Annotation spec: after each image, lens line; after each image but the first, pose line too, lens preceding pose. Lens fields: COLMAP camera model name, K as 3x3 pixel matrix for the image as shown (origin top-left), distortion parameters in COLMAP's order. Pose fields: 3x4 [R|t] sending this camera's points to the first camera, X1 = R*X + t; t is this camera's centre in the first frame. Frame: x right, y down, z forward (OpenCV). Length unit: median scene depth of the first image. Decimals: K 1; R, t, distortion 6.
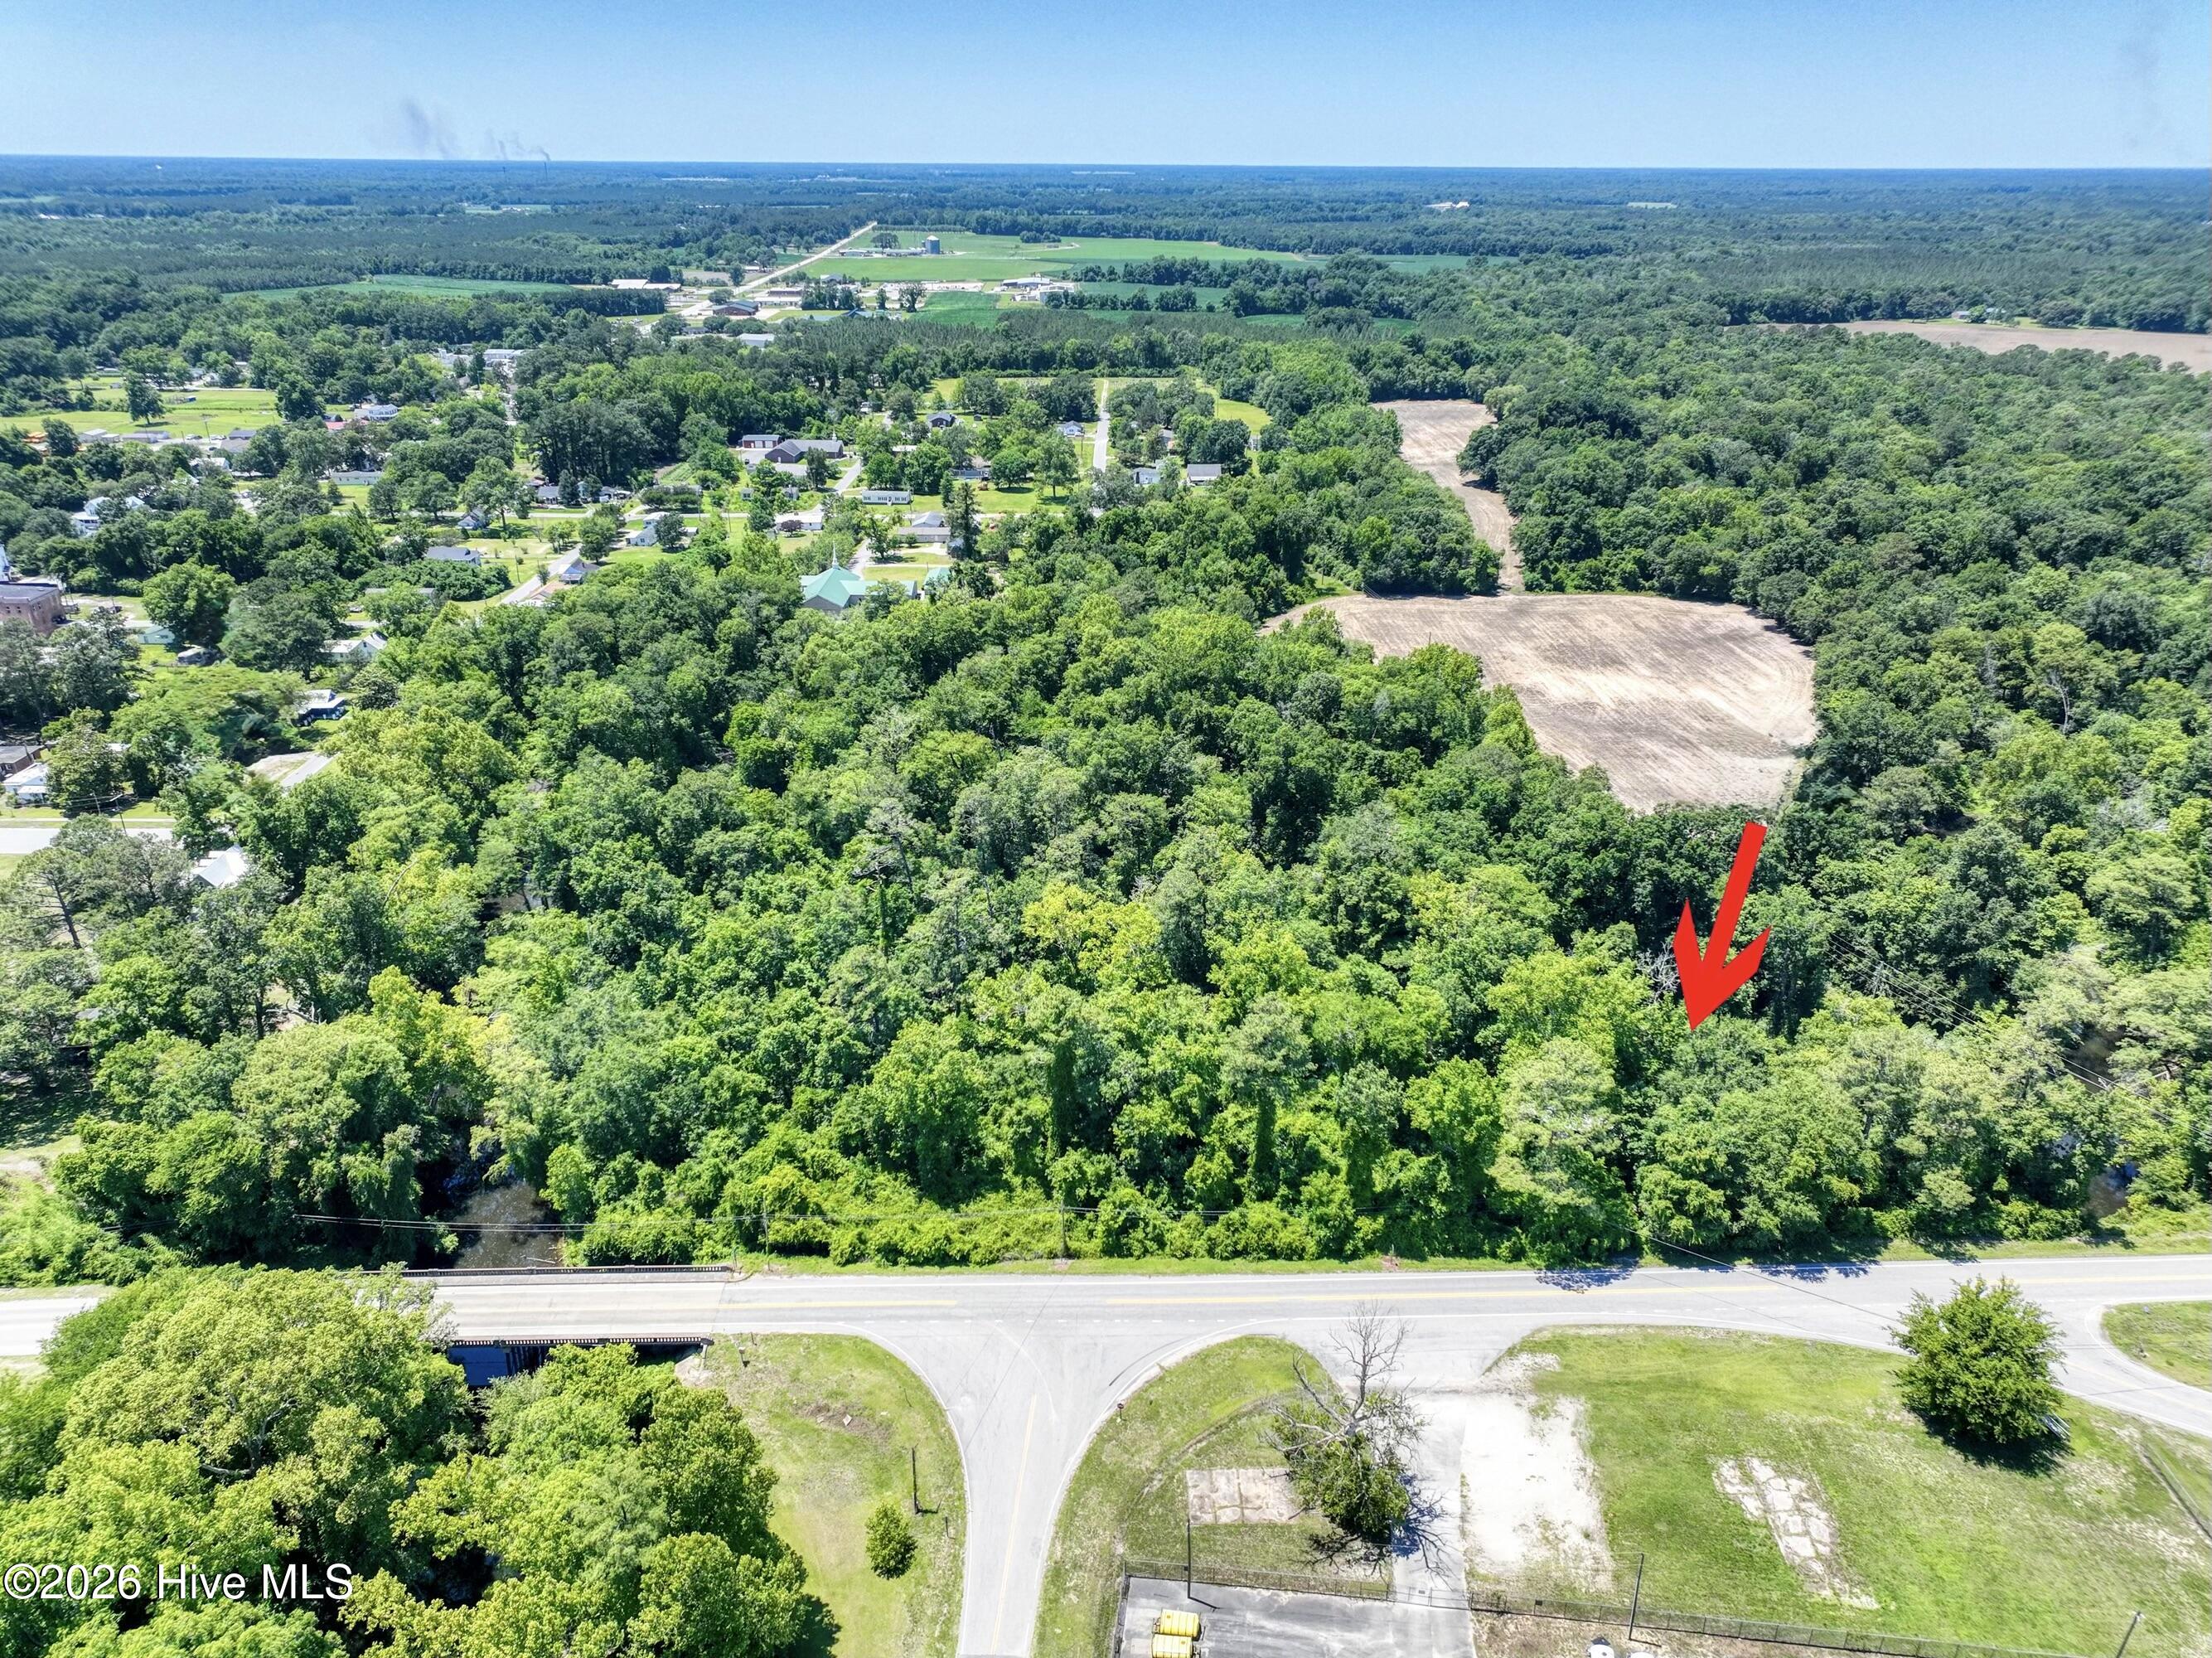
lens RADIAL K [[1551.4, 0, 1106.8], [0, 1551.4, 836.7], [0, 0, 1]] dist [-0.002960, 0.022856]
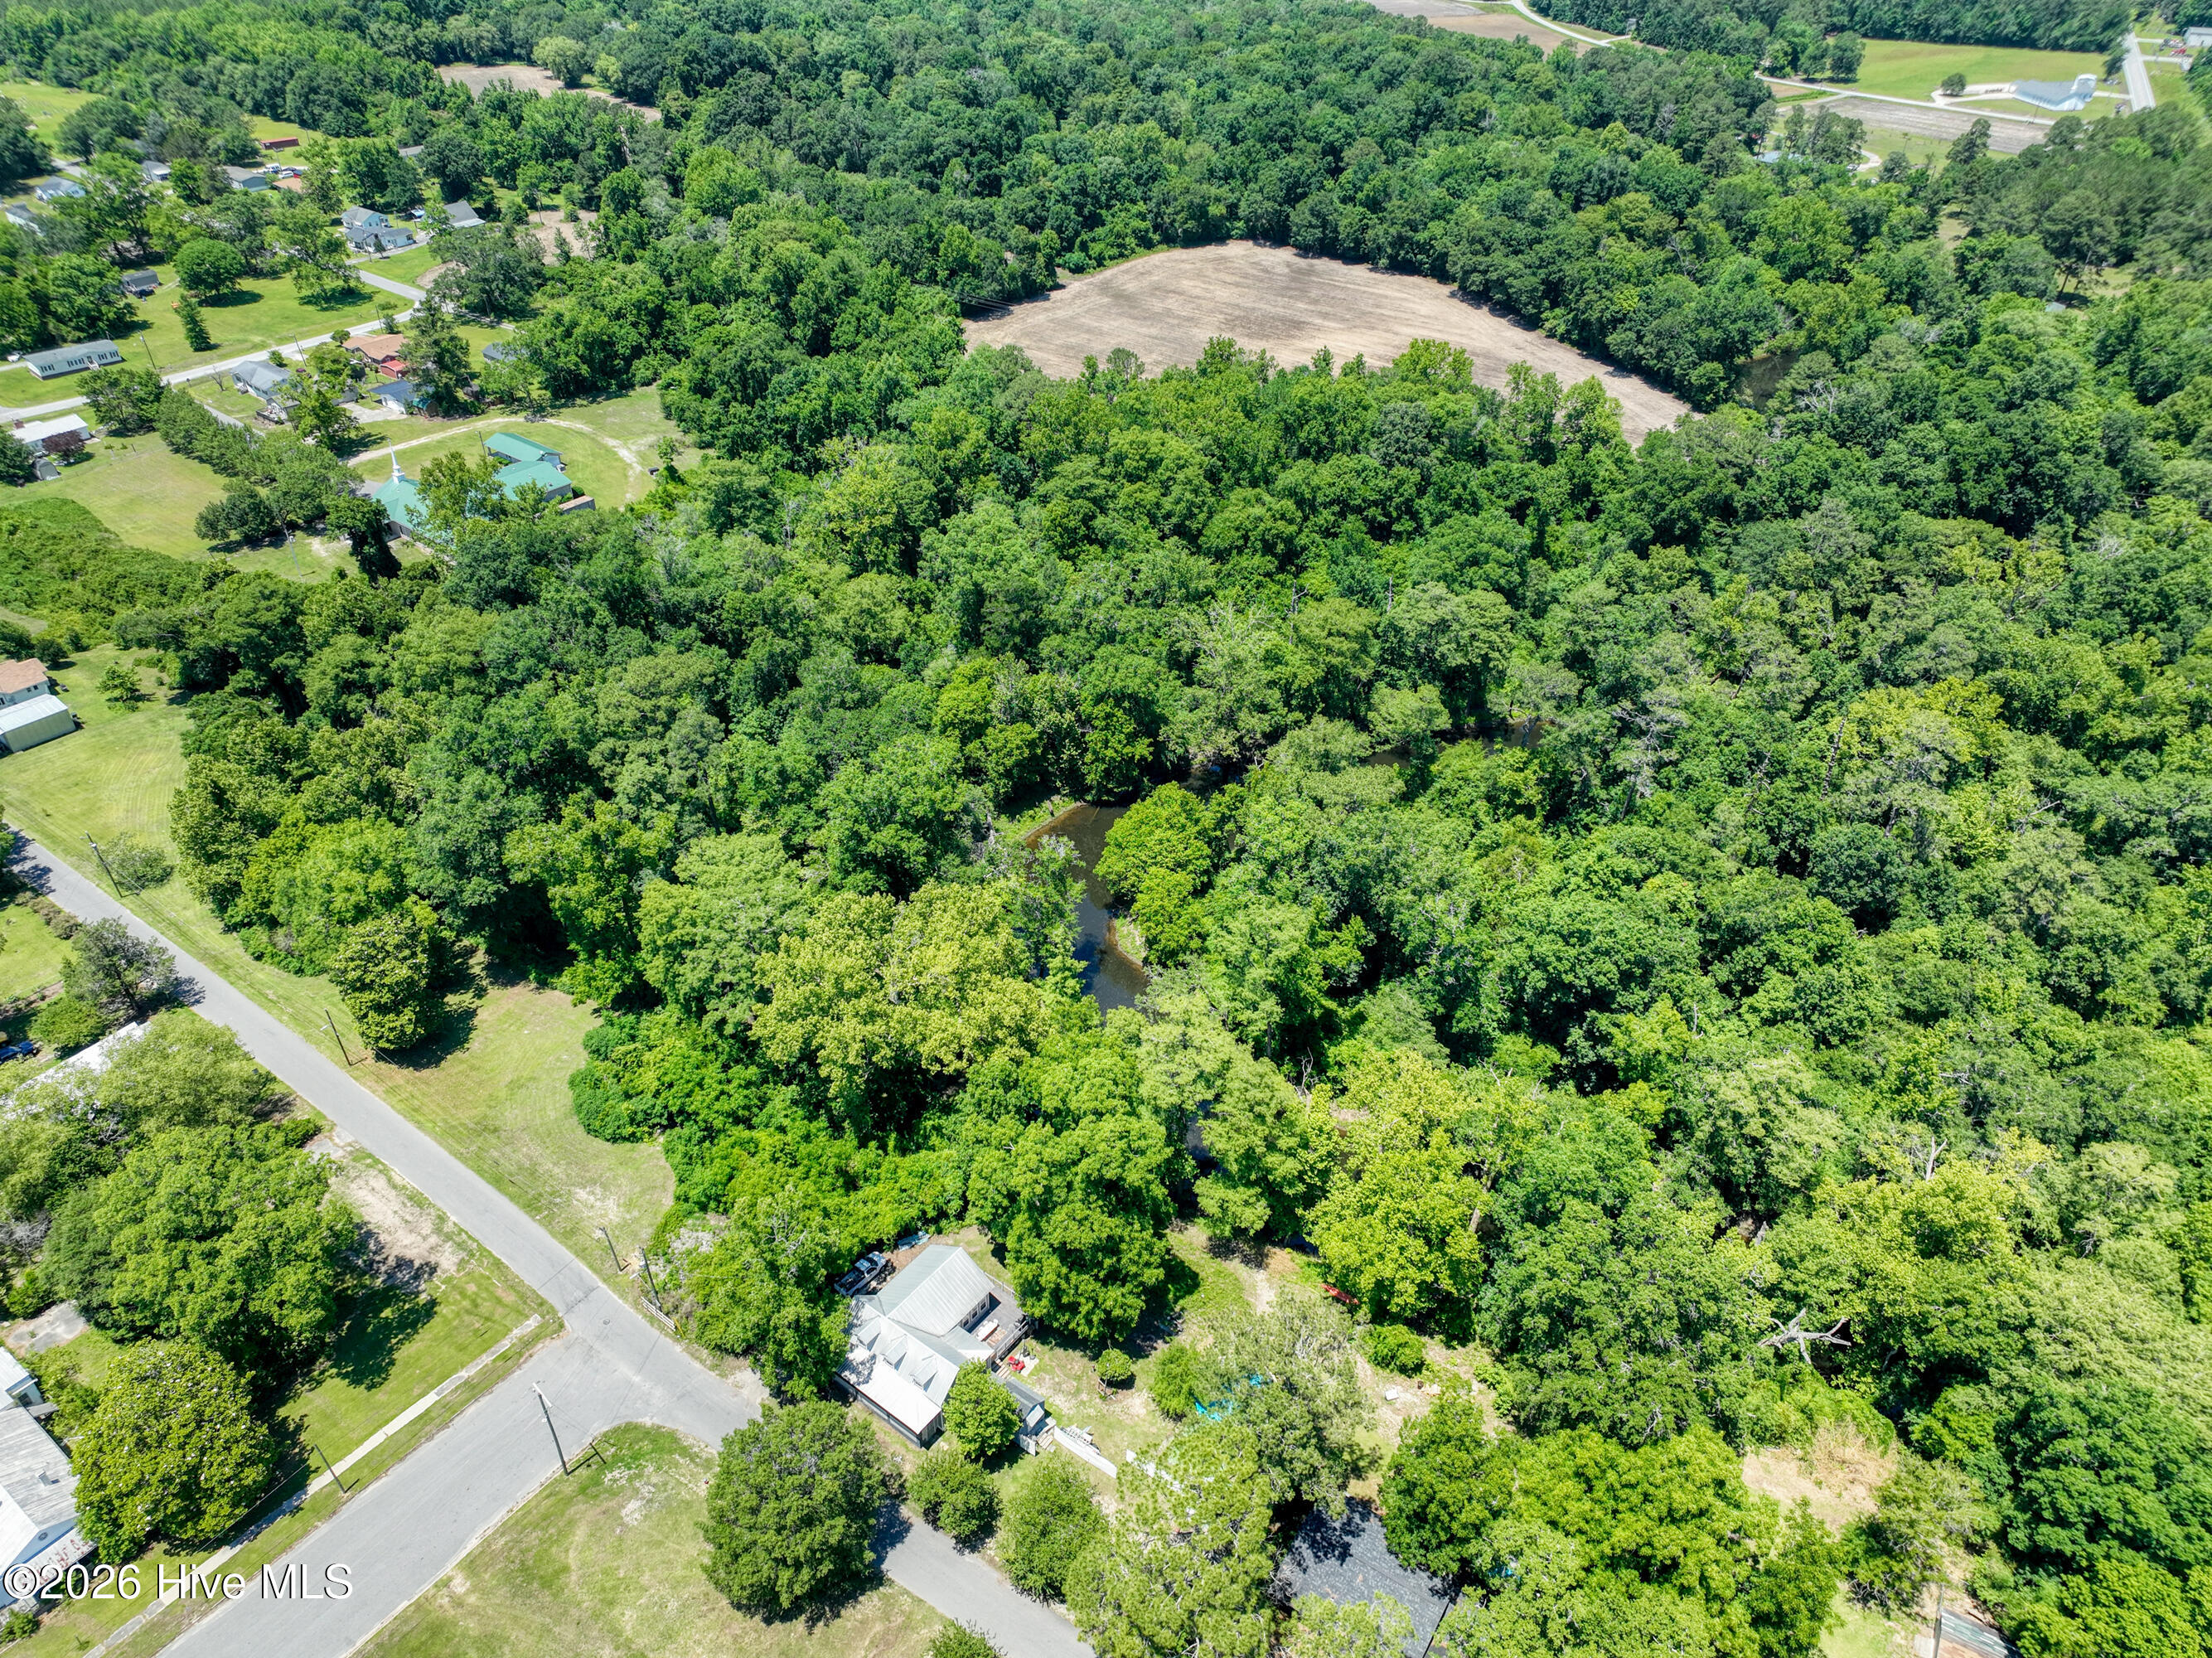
lens RADIAL K [[1551.4, 0, 1109.2], [0, 1551.4, 833.6], [0, 0, 1]] dist [-0.002960, 0.022856]
pose [[0.626056, -0.453716, 0.634189, -1.154868], [0.307698, 0.891039, 0.333722, -0.421073], [-0.716503, -0.013790, 0.697448, 0.878909]]
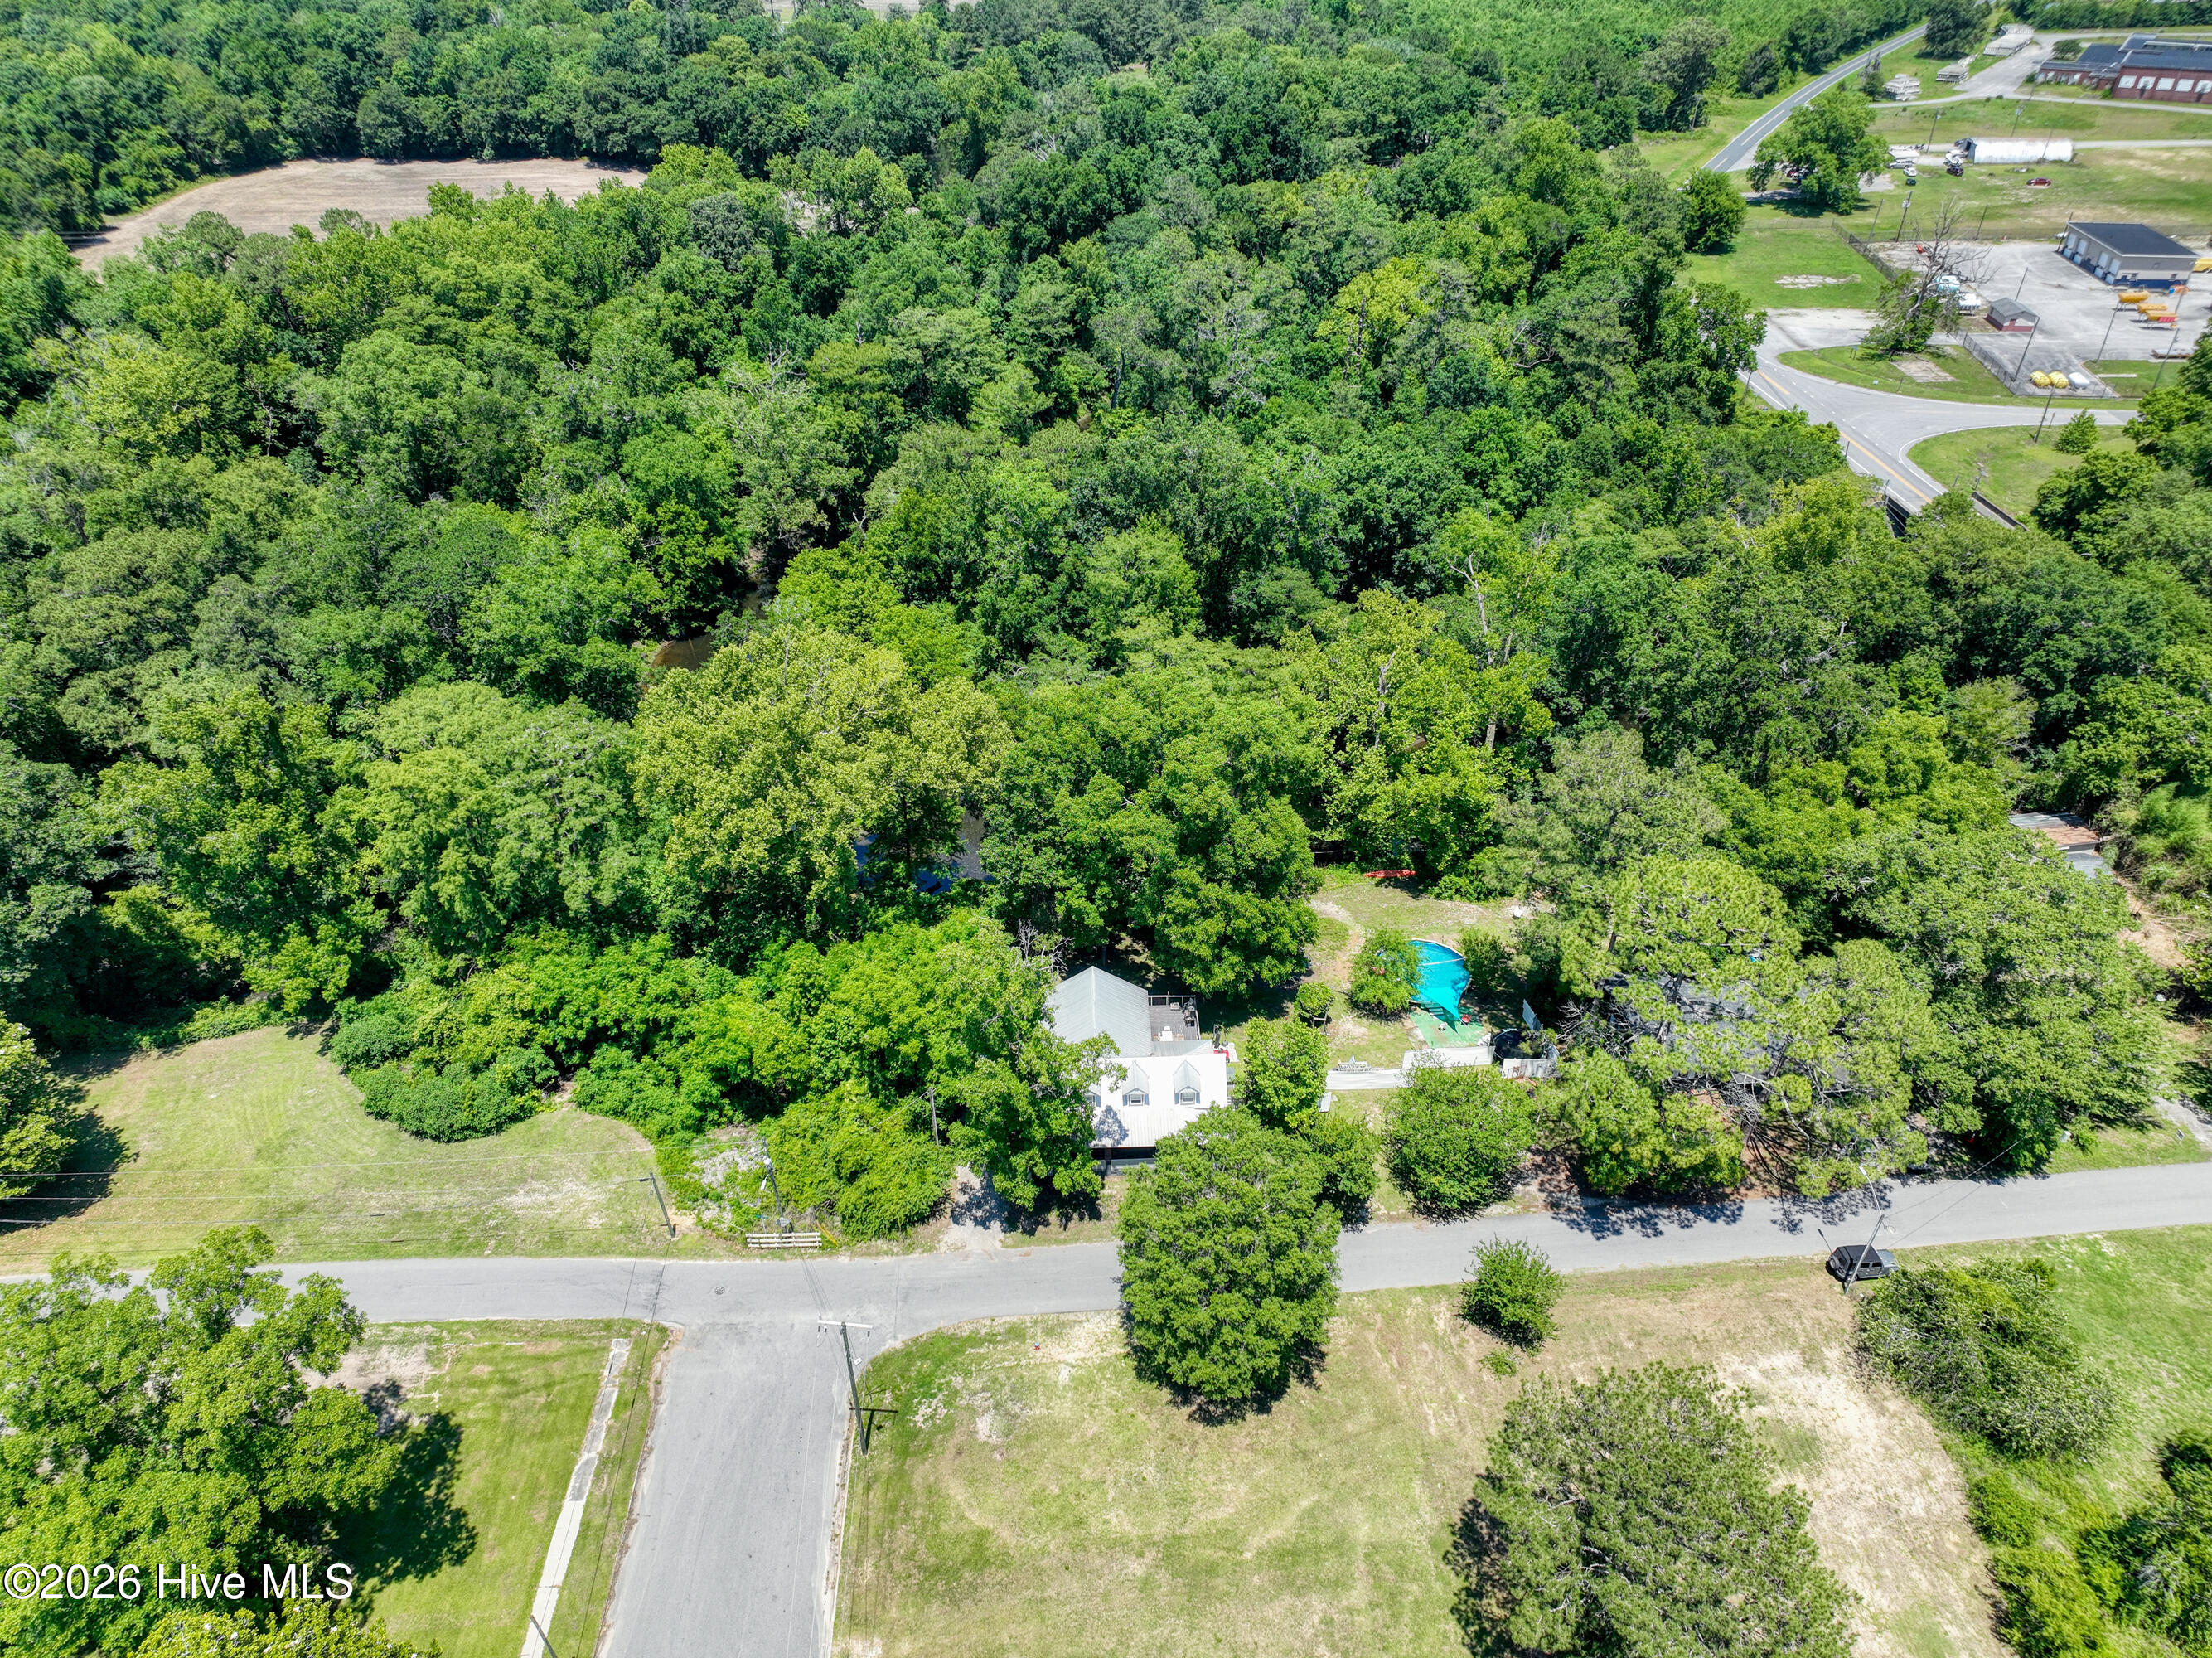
lens RADIAL K [[1551.4, 0, 1106.5], [0, 1551.4, 833.5], [0, 0, 1]] dist [-0.002960, 0.022856]
pose [[-0.012513, -0.570979, 0.820870, -1.277341], [0.406111, 0.747275, 0.525979, -0.355943], [-0.913738, 0.339946, 0.222530, 1.325959]]
